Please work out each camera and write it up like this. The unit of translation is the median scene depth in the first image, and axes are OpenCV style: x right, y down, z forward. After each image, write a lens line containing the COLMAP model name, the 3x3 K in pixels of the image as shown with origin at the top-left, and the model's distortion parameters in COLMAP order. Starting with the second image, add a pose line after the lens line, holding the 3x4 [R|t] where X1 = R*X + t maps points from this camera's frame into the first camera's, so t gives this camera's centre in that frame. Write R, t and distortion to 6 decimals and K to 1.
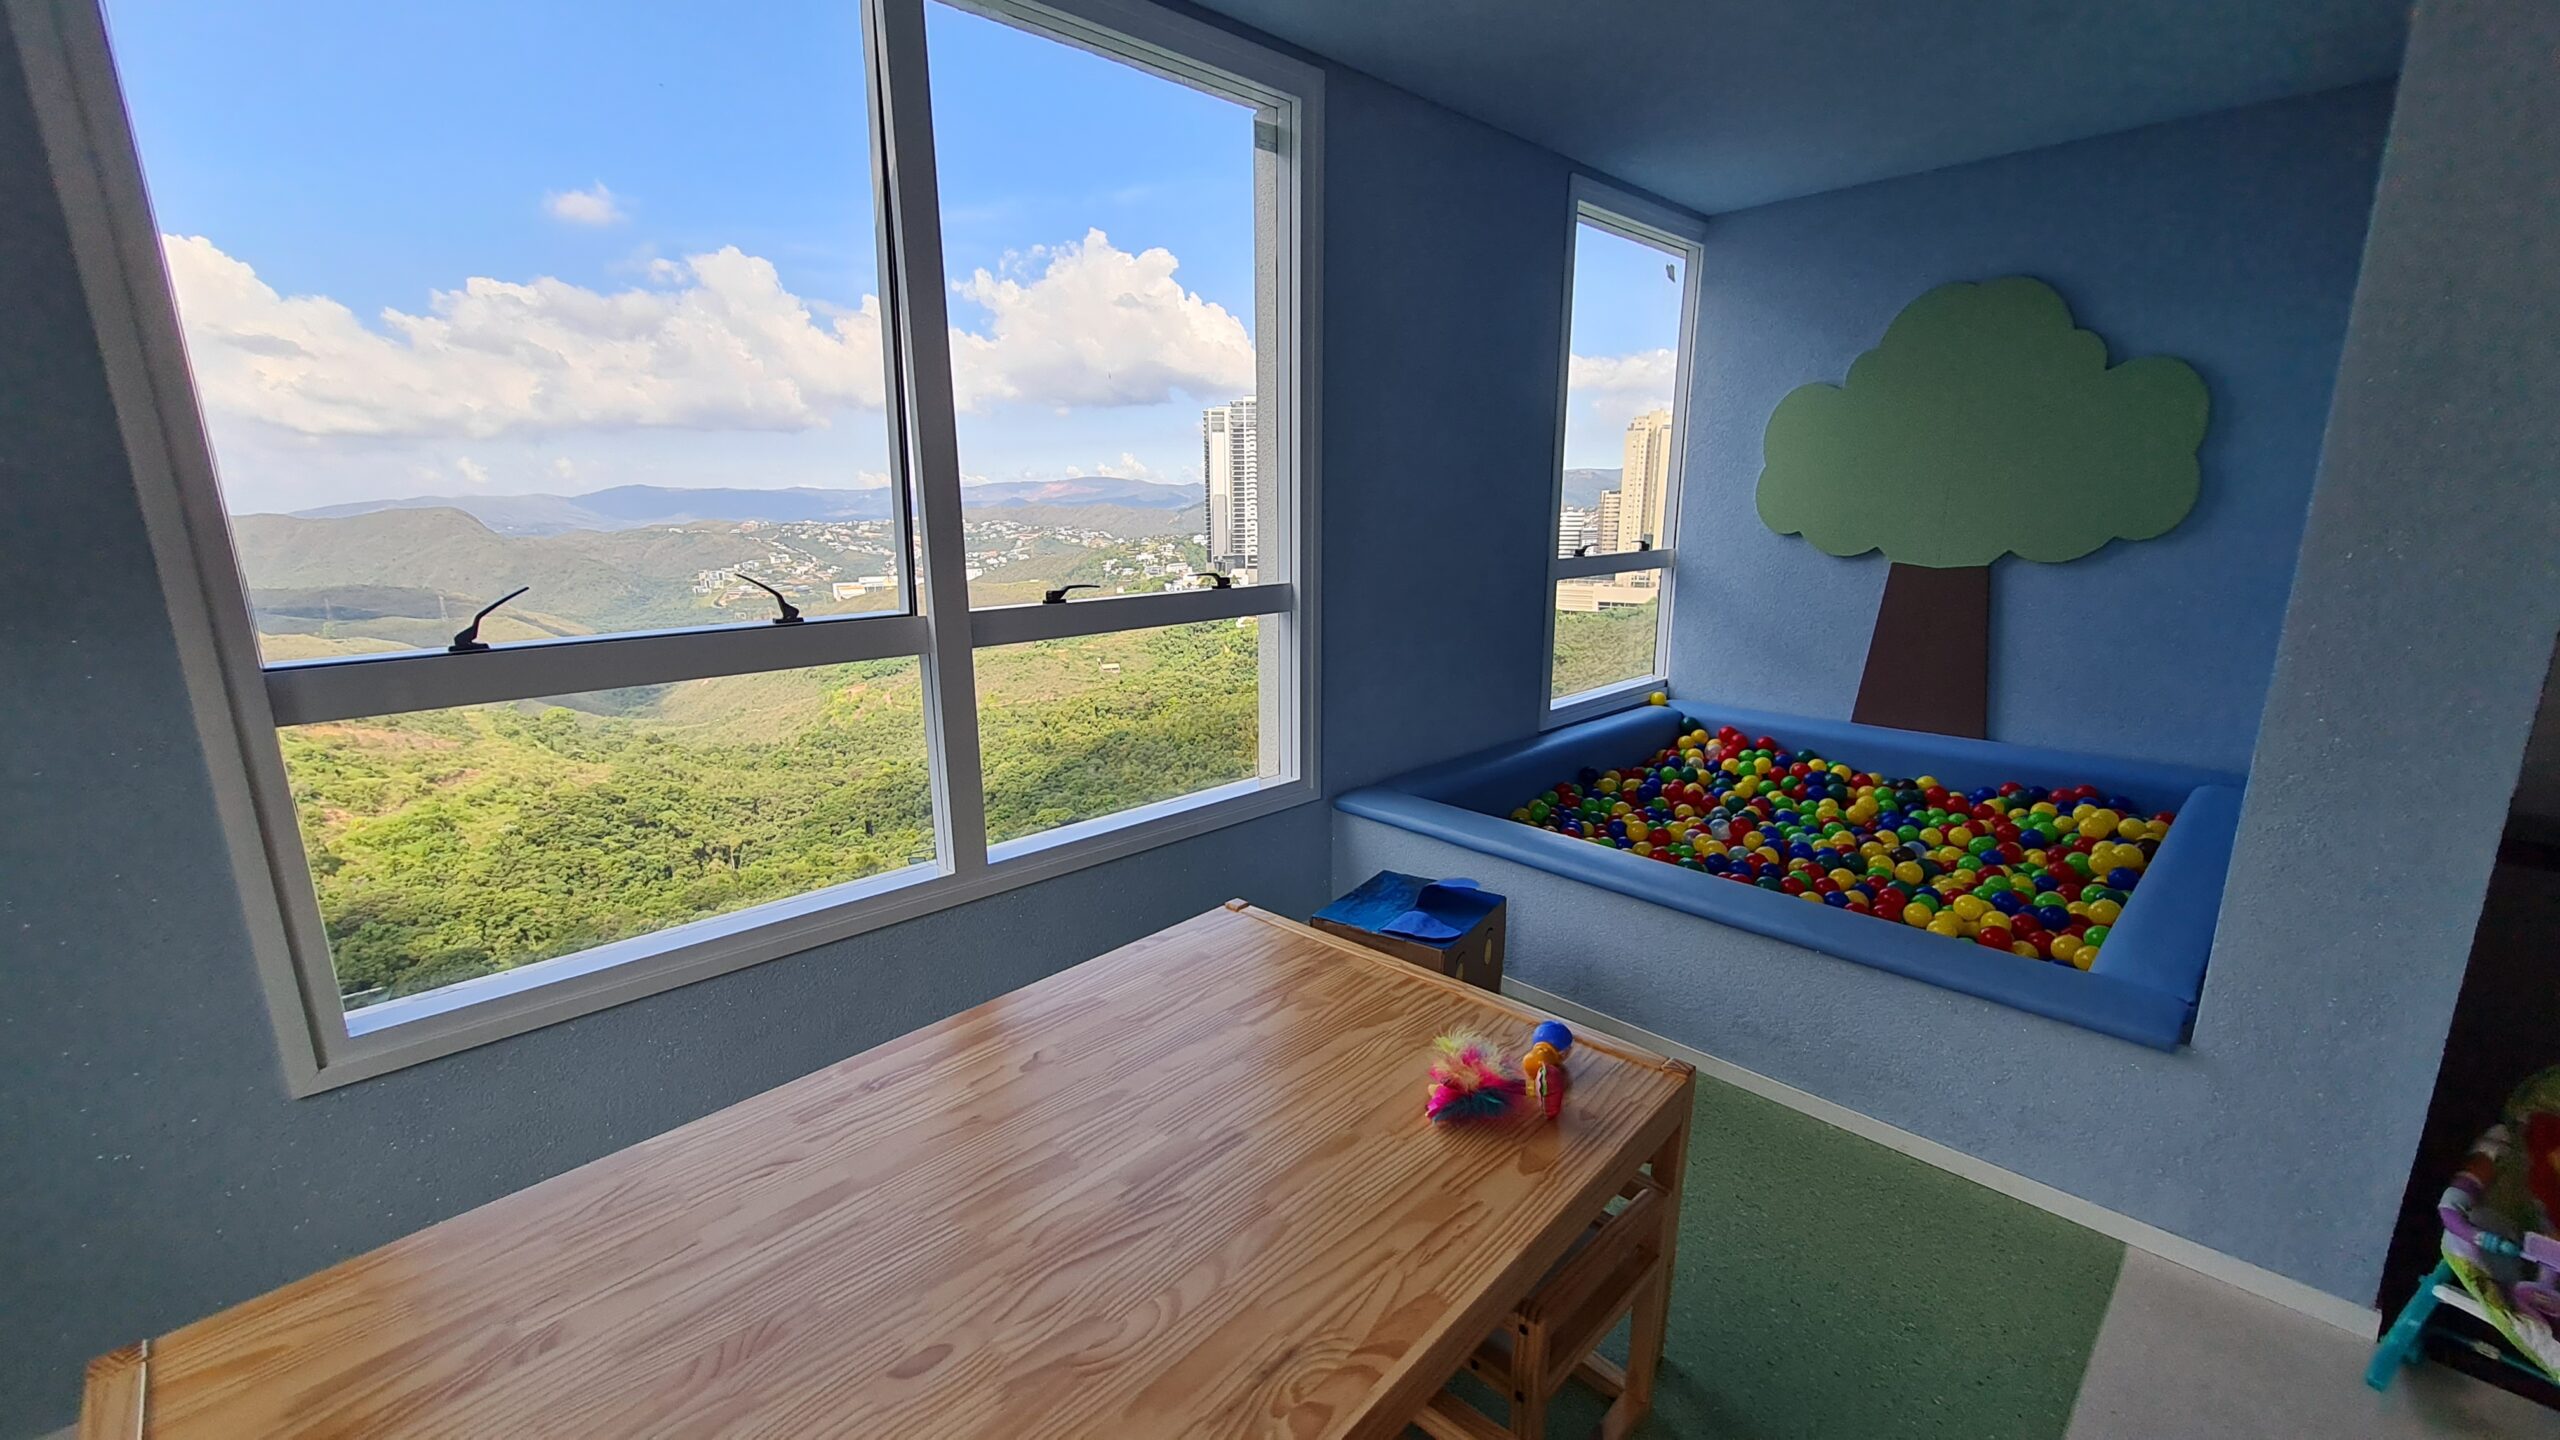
lens RADIAL K [[1006.4, 0, 1266.7], [0, 1006.4, 727.9], [0, 0, 1]] dist [-0.009601, -0.001229]
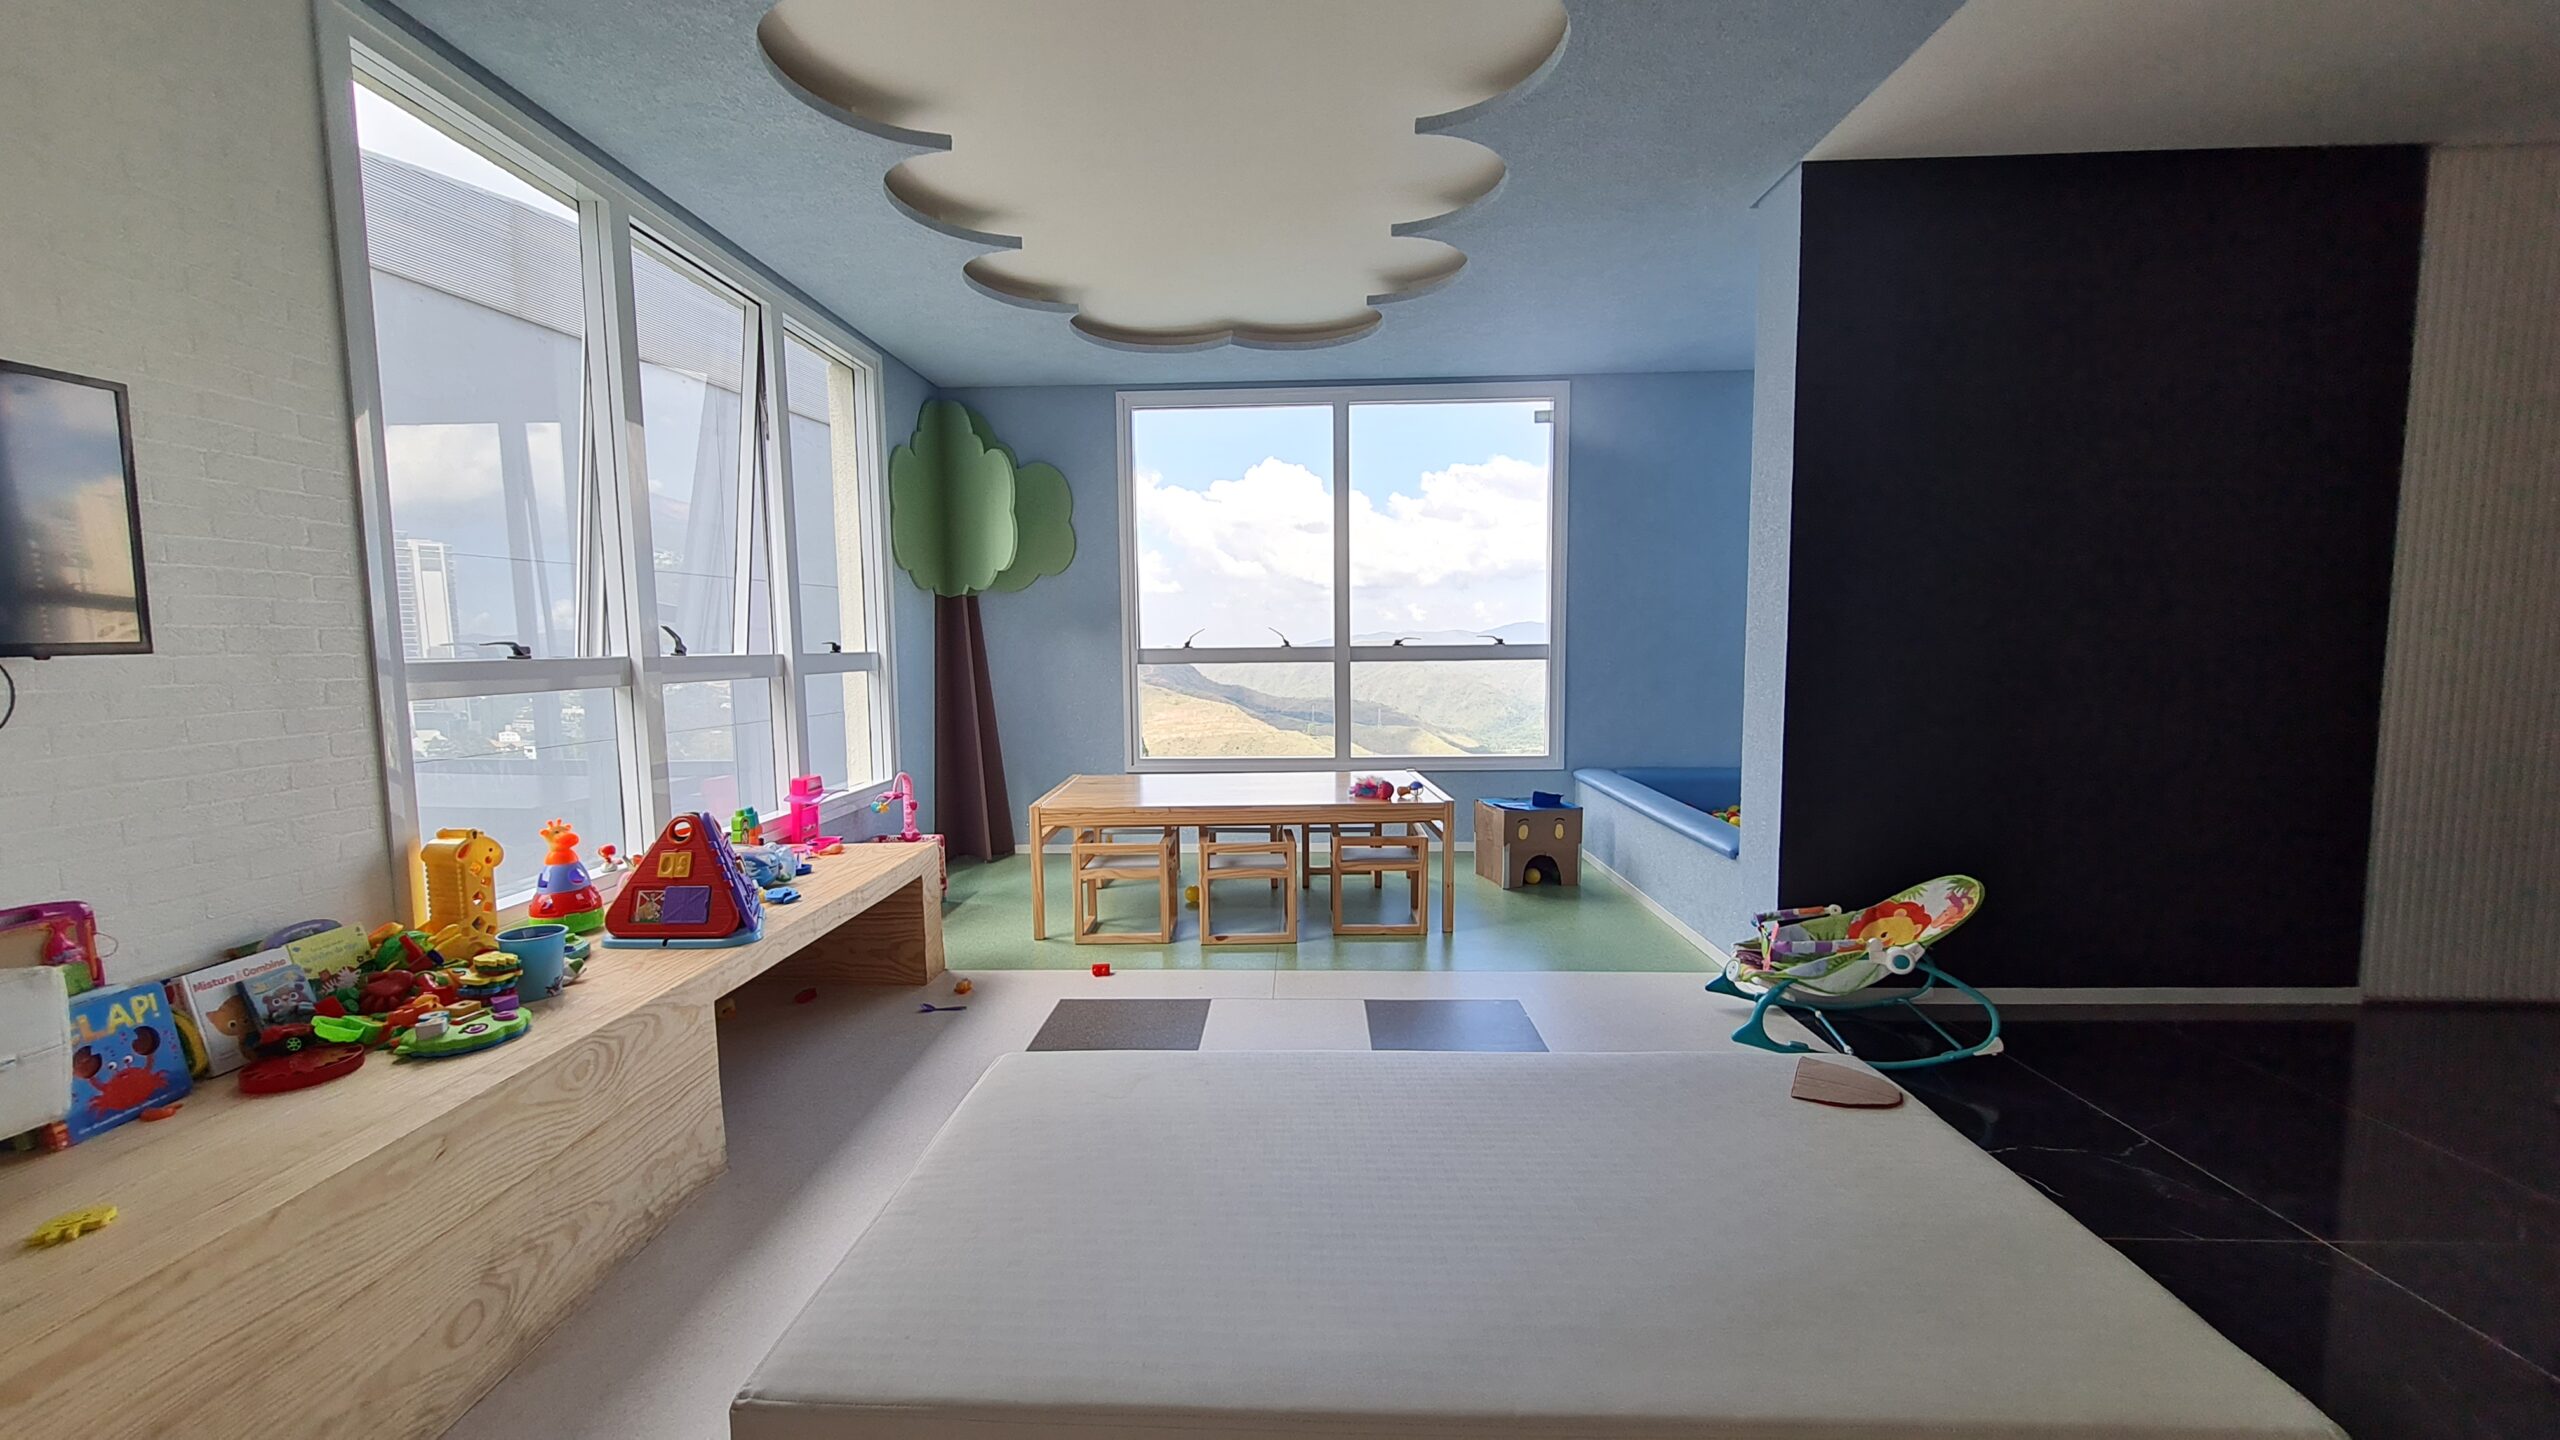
lens RADIAL K [[1006.4, 0, 1270.0], [0, 1006.4, 720.7], [0, 0, 1]] dist [-0.009601, -0.001229]
pose [[0.700198, 0.055050, -0.711824, 1.606303], [-0.151463, 0.985782, -0.072753, 0.330656], [0.697698, 0.158756, 0.698580, -0.973818]]
